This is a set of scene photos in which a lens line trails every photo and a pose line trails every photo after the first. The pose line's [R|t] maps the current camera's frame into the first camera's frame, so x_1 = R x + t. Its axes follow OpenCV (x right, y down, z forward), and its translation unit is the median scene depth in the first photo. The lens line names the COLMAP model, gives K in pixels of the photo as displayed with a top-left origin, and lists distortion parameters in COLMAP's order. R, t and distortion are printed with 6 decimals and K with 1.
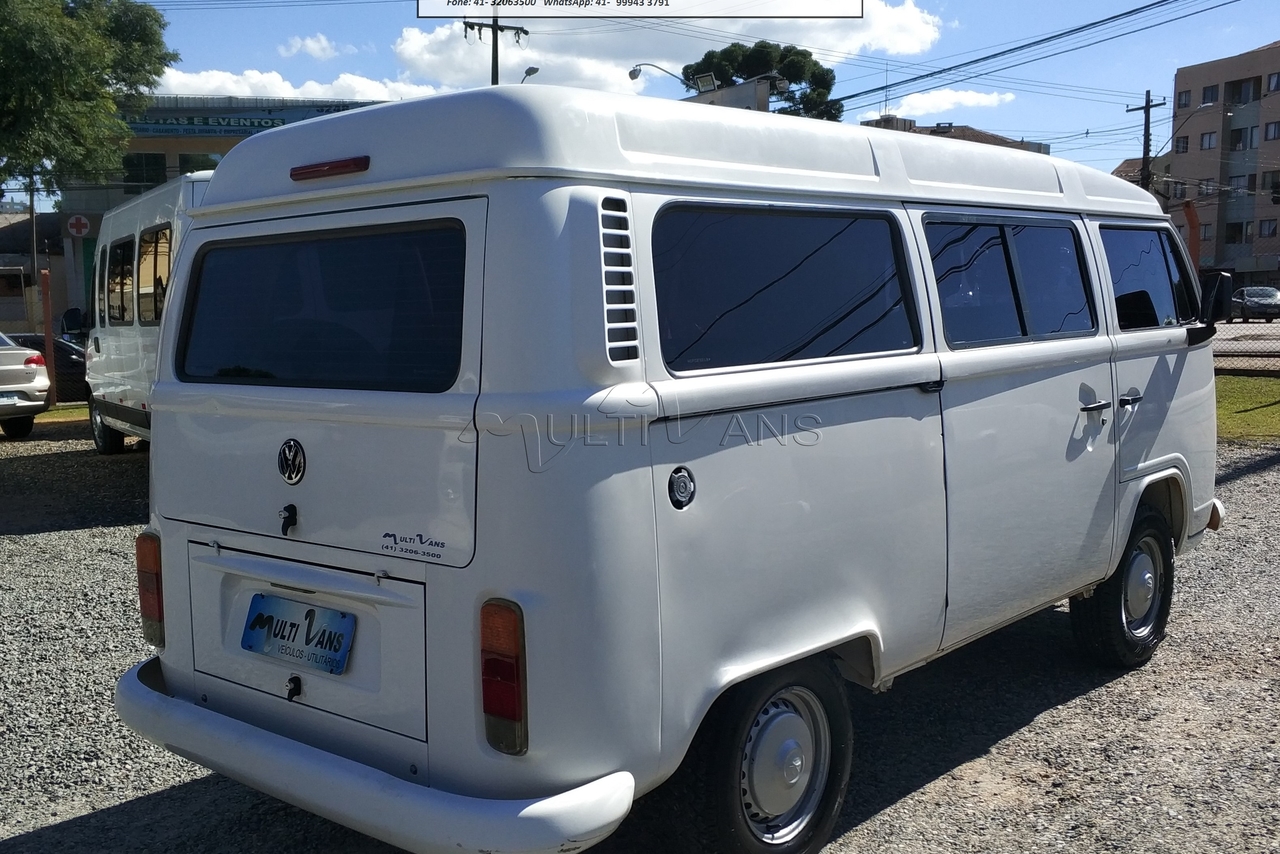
lens RADIAL K [[1306.8, 0, 639.1], [0, 1306.8, 456.5], [0, 0, 1]] dist [-0.000801, -0.009840]
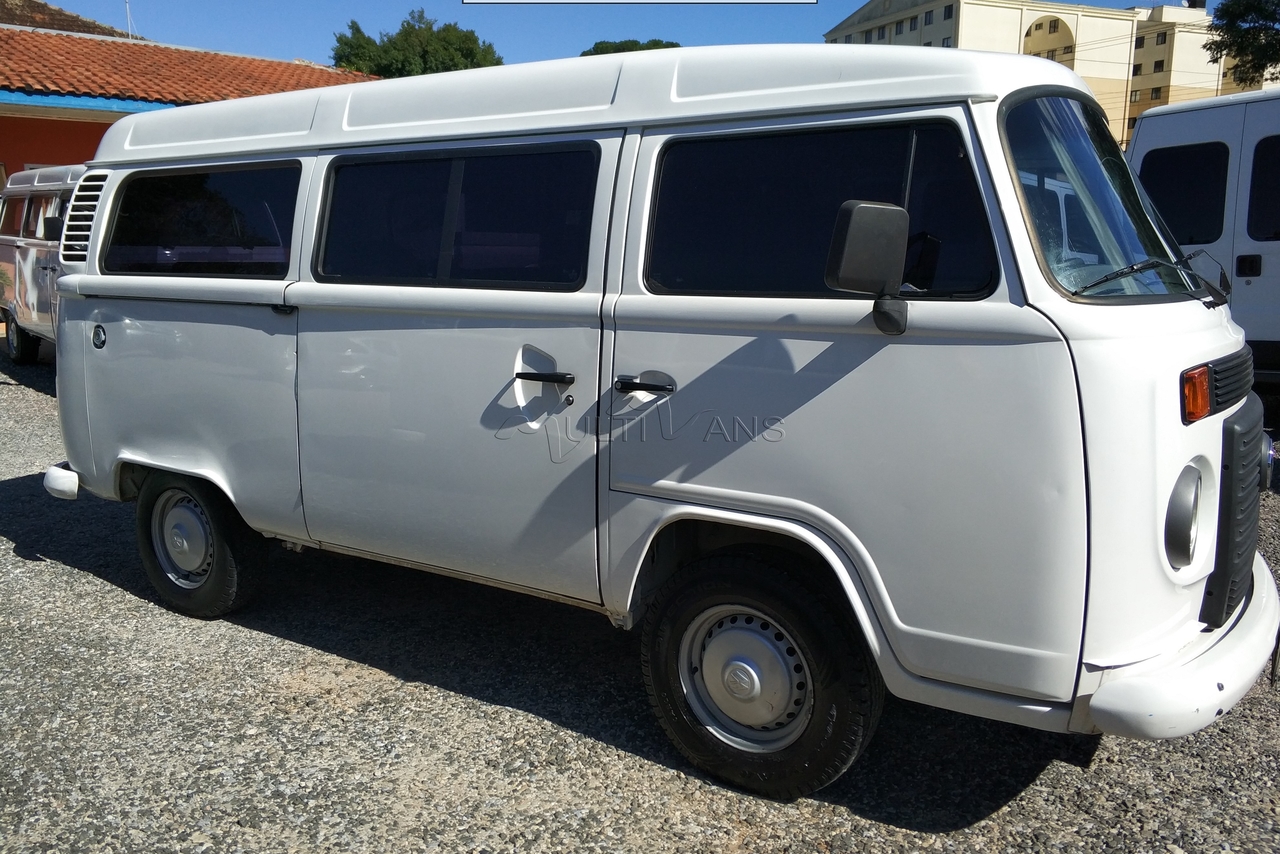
lens RADIAL K [[1110.8, 0, 773.5], [0, 1110.8, 401.5], [0, 0, 1]] dist [0.003017, 0.000788]
pose [[0.164957, 0.167389, -0.971993, 1.250240], [-0.124224, 0.981172, 0.147888, -0.170633], [0.978447, 0.096350, 0.182644, 1.222214]]
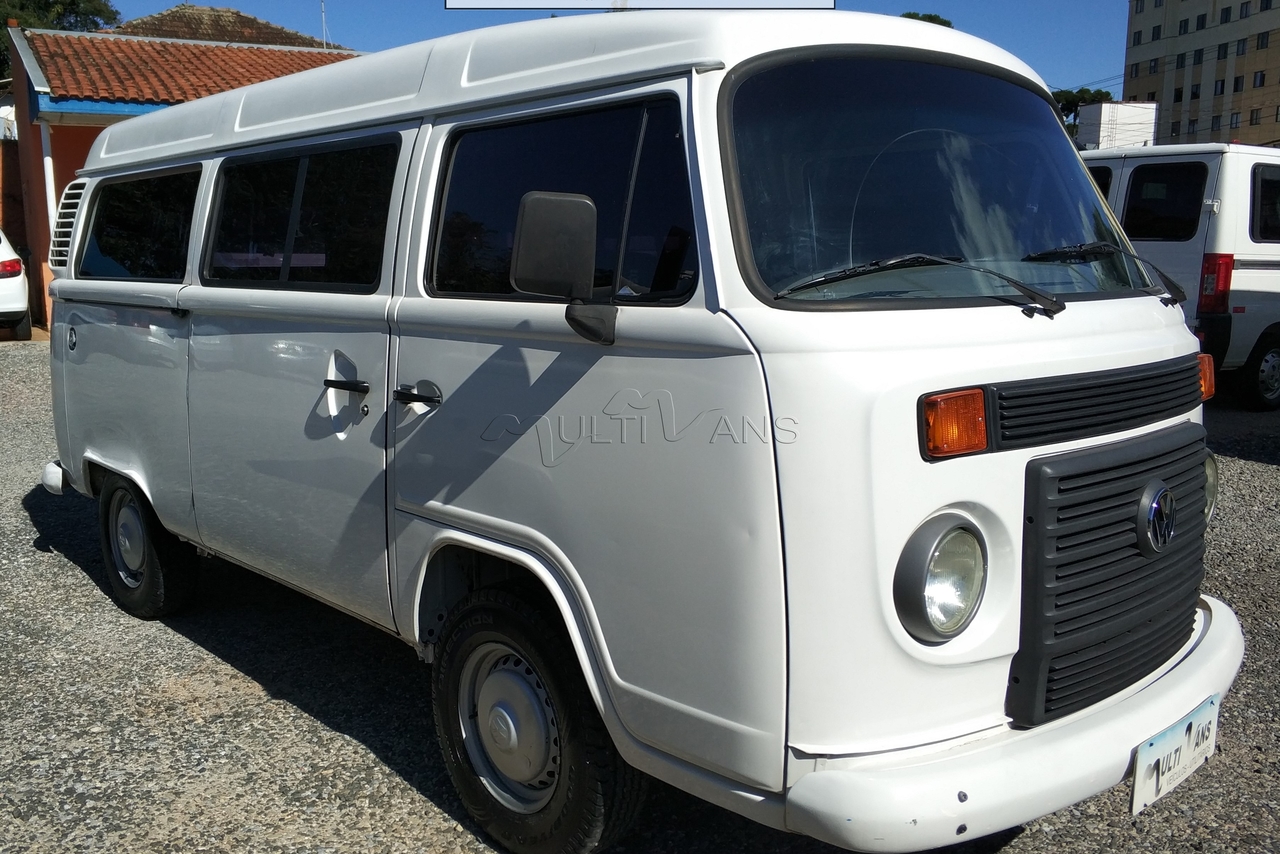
lens RADIAL K [[1259.7, 0, 638.9], [0, 1259.7, 409.0], [0, 0, 1]] dist [-0.004102, -0.007684]
pose [[-0.146538, 0.155349, -0.976931, 1.249291], [-0.106096, 0.979427, 0.171660, -0.201715], [0.983499, 0.128804, -0.127042, 1.518932]]
